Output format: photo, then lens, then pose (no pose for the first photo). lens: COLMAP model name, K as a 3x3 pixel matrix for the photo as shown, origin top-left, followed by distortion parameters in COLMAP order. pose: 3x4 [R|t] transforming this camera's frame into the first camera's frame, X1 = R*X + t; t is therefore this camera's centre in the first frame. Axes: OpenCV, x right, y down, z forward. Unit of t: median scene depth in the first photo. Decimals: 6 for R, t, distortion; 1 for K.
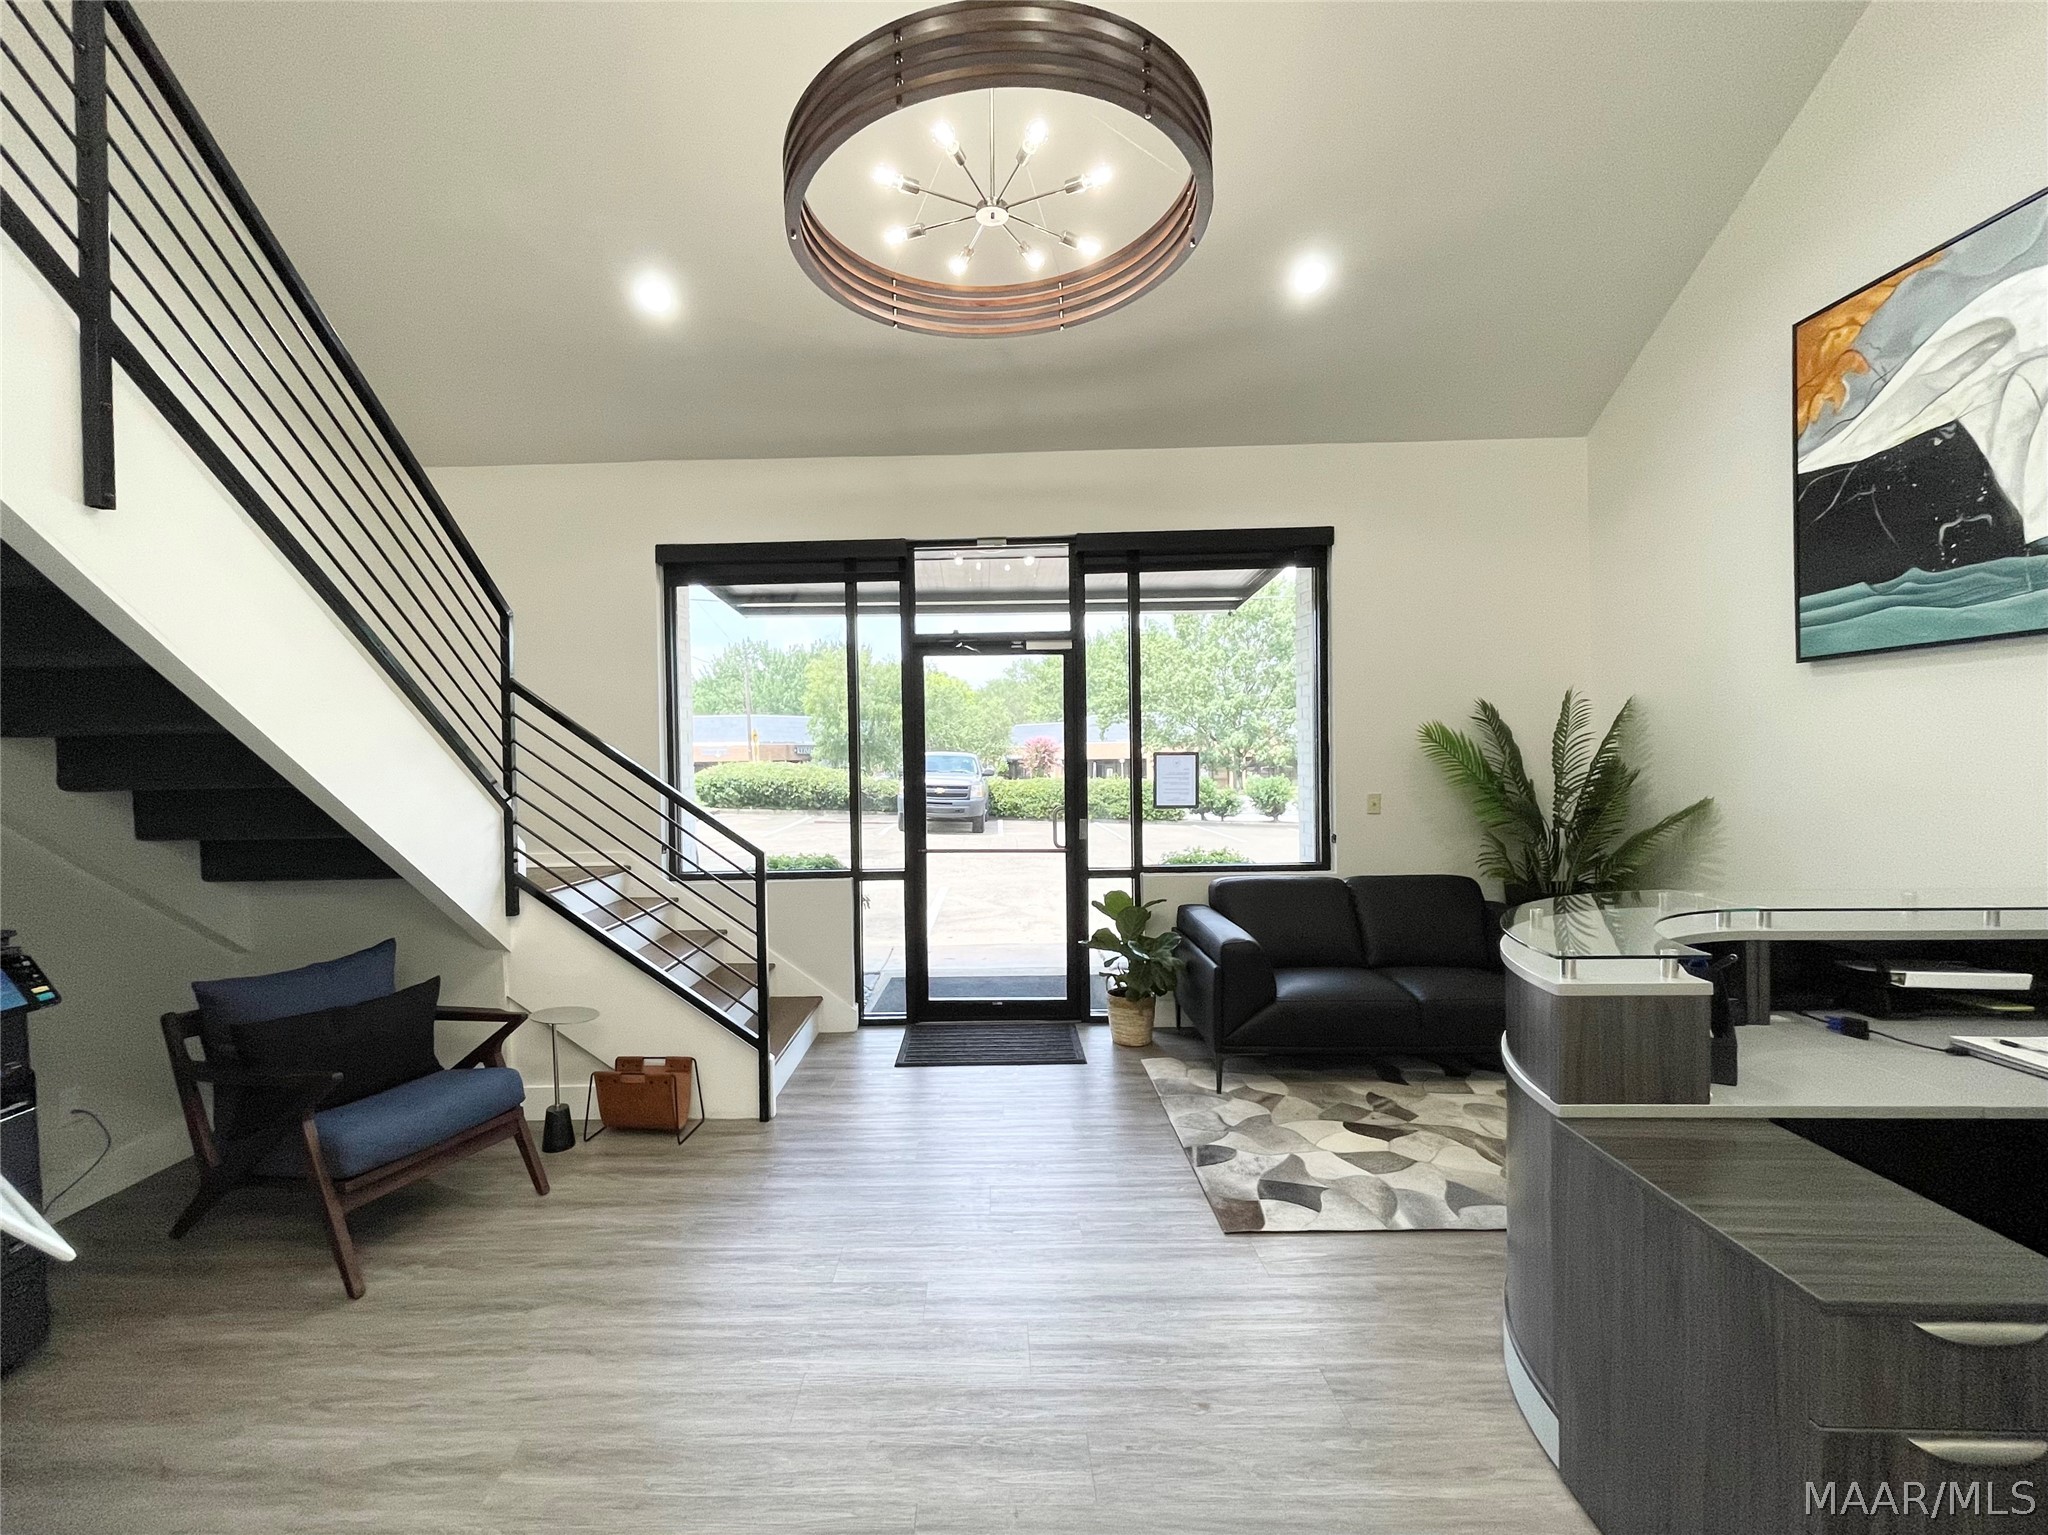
lens RADIAL K [[850.3, 0, 964.1], [0, 850.3, 775.6], [0, 0, 1]] dist [-0.003419, -0.001201]
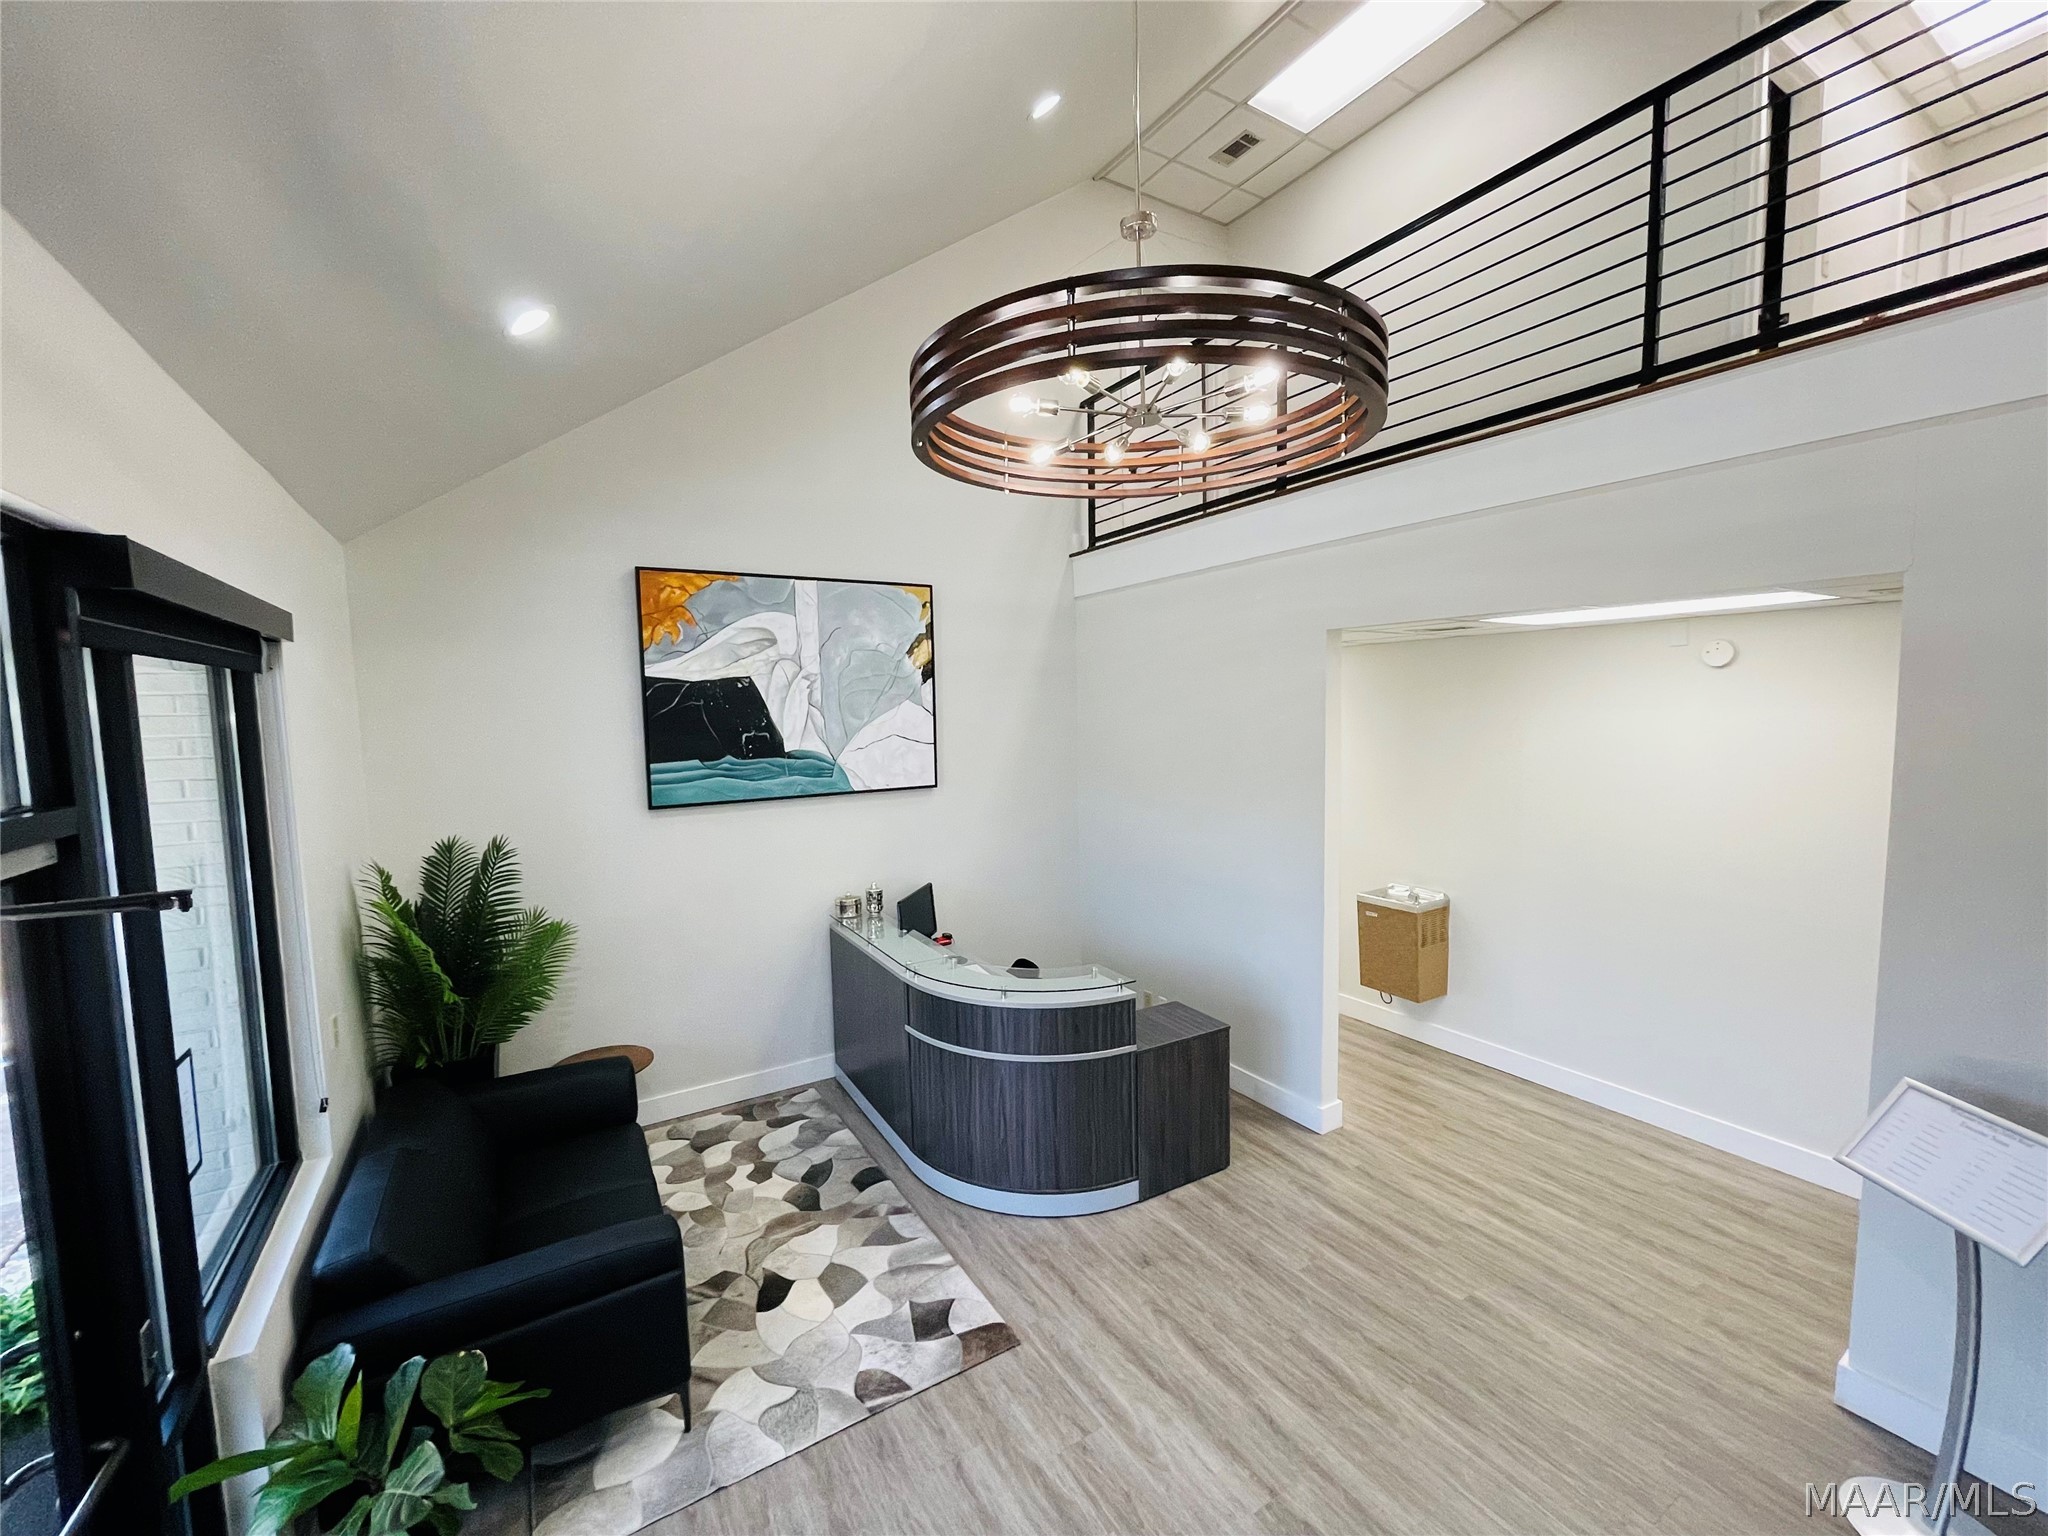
lens RADIAL K [[830.8, 0, 1015.0], [0, 830.8, 770.2], [0, 0, 1]] dist [-0.002854, 0.000126]
pose [[-0.542536, -0.037093, 0.839213, -0.529738], [0.050204, 0.995807, 0.076471, -0.291724], [-0.838531, 0.083620, -0.538399, 1.312760]]
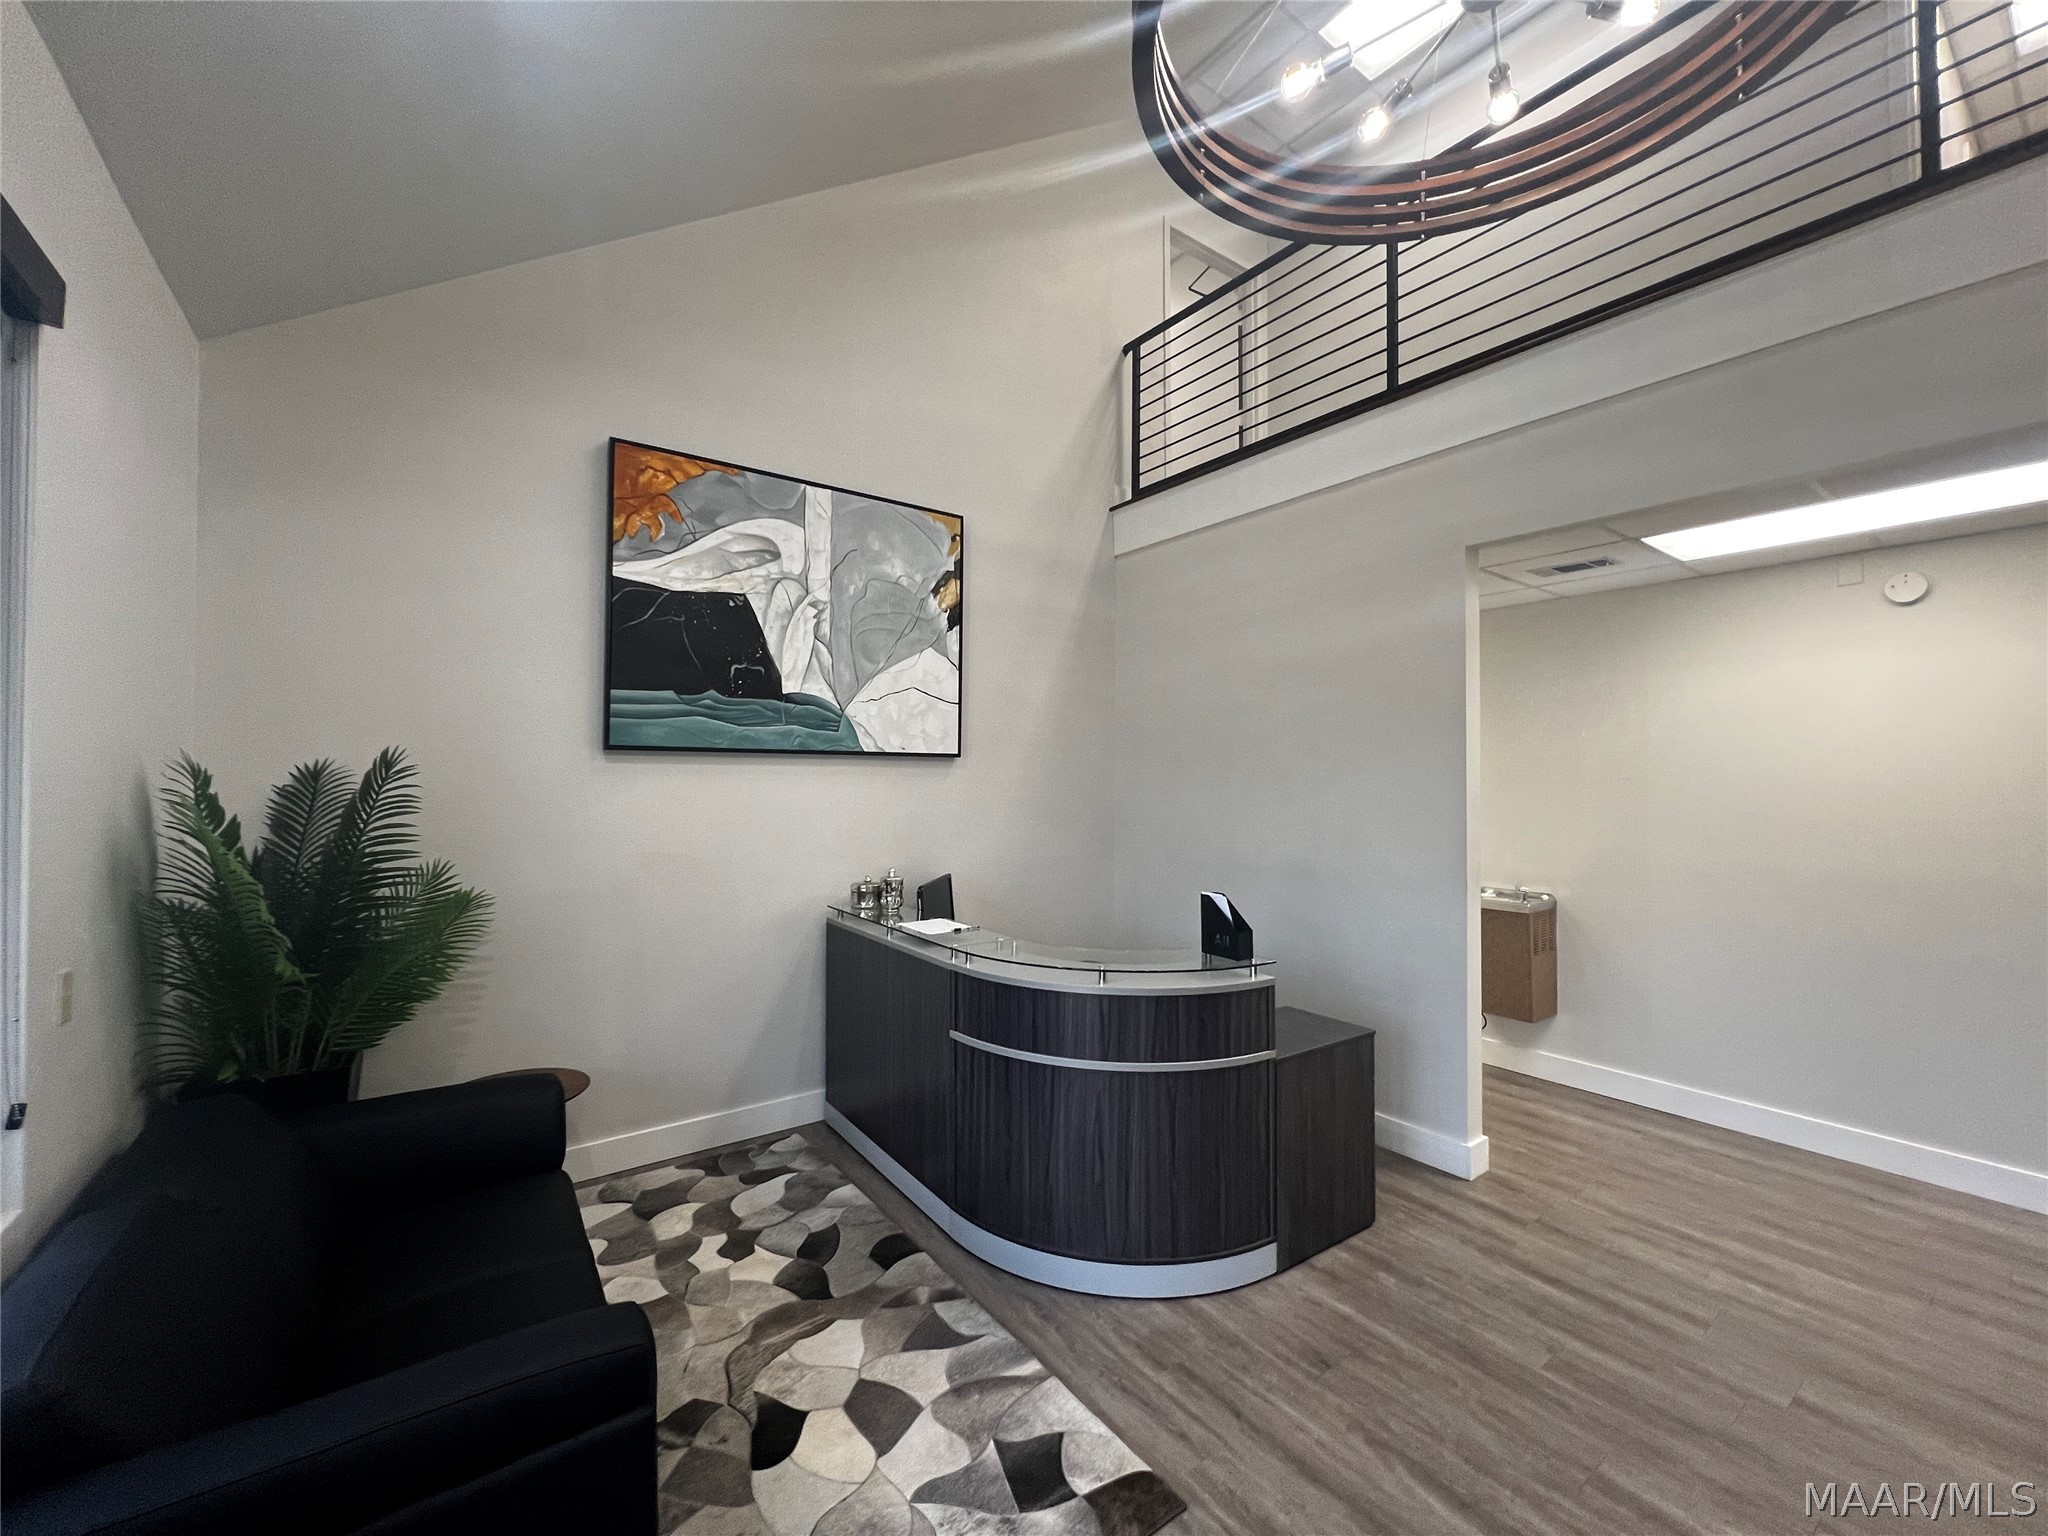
lens RADIAL K [[819.9, 0, 1018.0], [0, 819.9, 760.9], [0, 0, 1]] dist [-0.002218, 0.000276]
pose [[-0.611716, 0.031222, 0.790461, -0.161246], [0.023891, 0.999494, -0.020990, -0.090046], [-0.790717, 0.006044, -0.612152, 1.305626]]
